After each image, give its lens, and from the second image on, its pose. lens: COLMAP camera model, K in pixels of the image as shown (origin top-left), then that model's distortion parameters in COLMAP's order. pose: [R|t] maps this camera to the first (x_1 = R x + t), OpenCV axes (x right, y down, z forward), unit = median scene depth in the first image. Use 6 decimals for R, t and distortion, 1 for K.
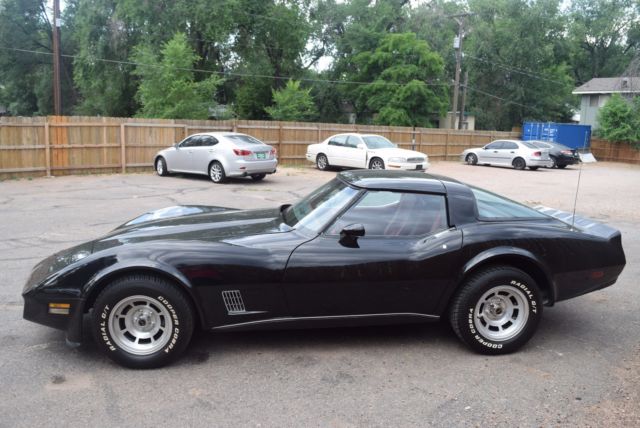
lens RADIAL K [[552.3, 0, 339.5], [0, 552.3, 194.3], [0, 0, 1]] dist [-0.063800, -0.000025]
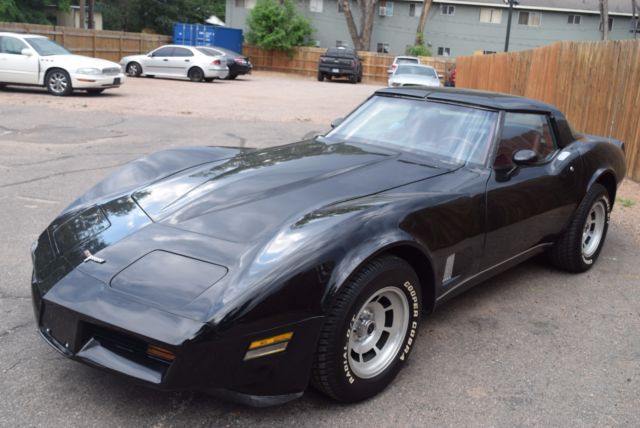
lens RADIAL K [[662.8, 0, 331.5], [0, 662.8, 213.3], [0, 0, 1]] dist [-0.062003, -0.002109]
pose [[0.734694, -0.145557, 0.662599, -0.251781], [0.042976, 0.984735, 0.168670, -0.009764], [-0.677036, -0.095445, 0.729735, 0.131985]]
